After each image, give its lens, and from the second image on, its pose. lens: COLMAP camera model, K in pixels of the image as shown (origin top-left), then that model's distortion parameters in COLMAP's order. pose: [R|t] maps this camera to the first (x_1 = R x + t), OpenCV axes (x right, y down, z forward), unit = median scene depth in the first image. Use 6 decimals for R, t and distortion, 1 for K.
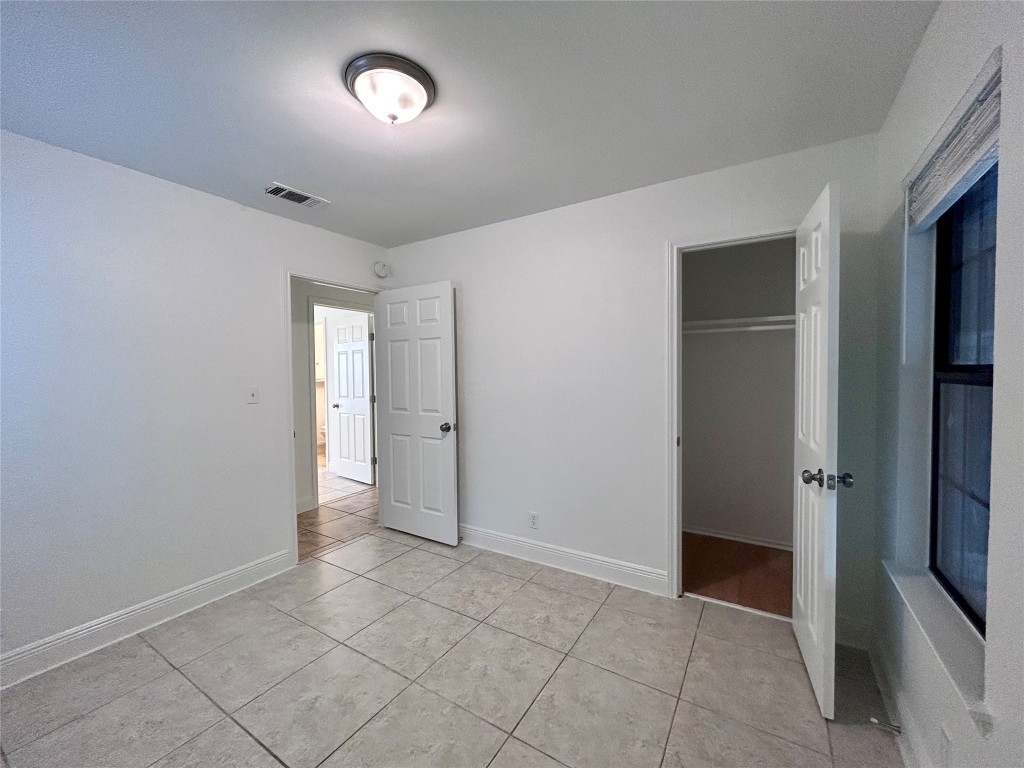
lens RADIAL K [[412.0, 0, 510.8], [0, 412.0, 383.9], [0, 0, 1]] dist [-0.000791, 0.000984]
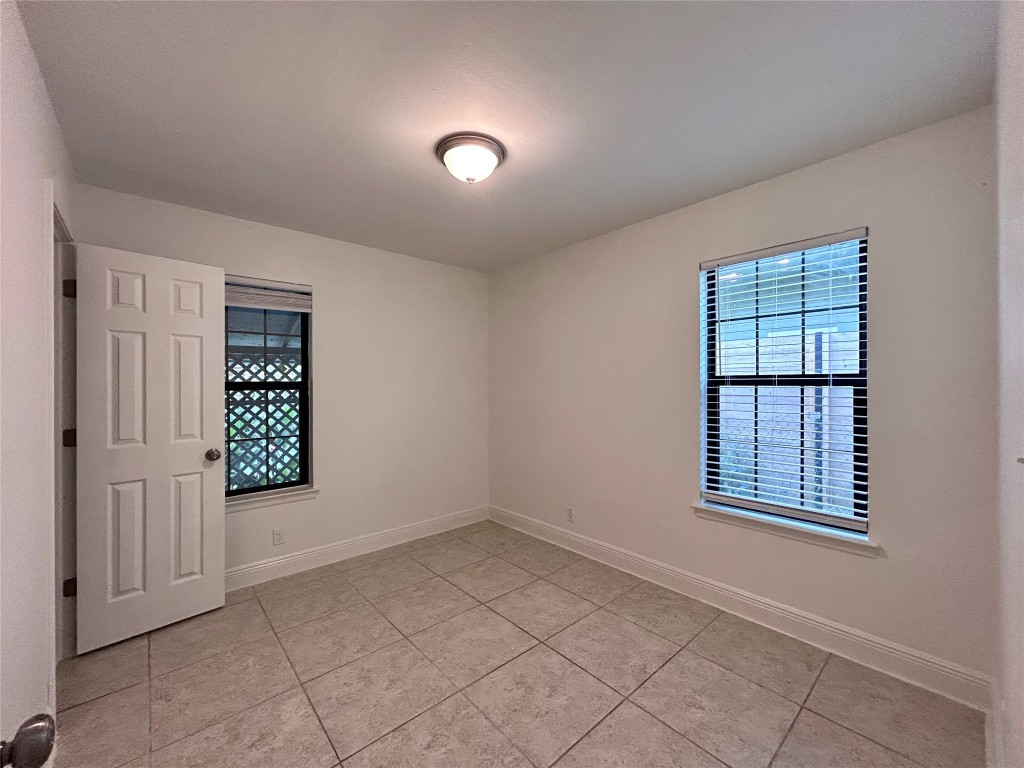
lens RADIAL K [[412.0, 0, 512.9], [0, 412.0, 383.0], [0, 0, 1]] dist [-0.000791, 0.000984]
pose [[-0.960210, 0.018969, 0.278632, -0.674837], [0.025723, 0.999457, 0.020601, -0.037205], [-0.278090, 0.026949, -0.960177, 1.969856]]
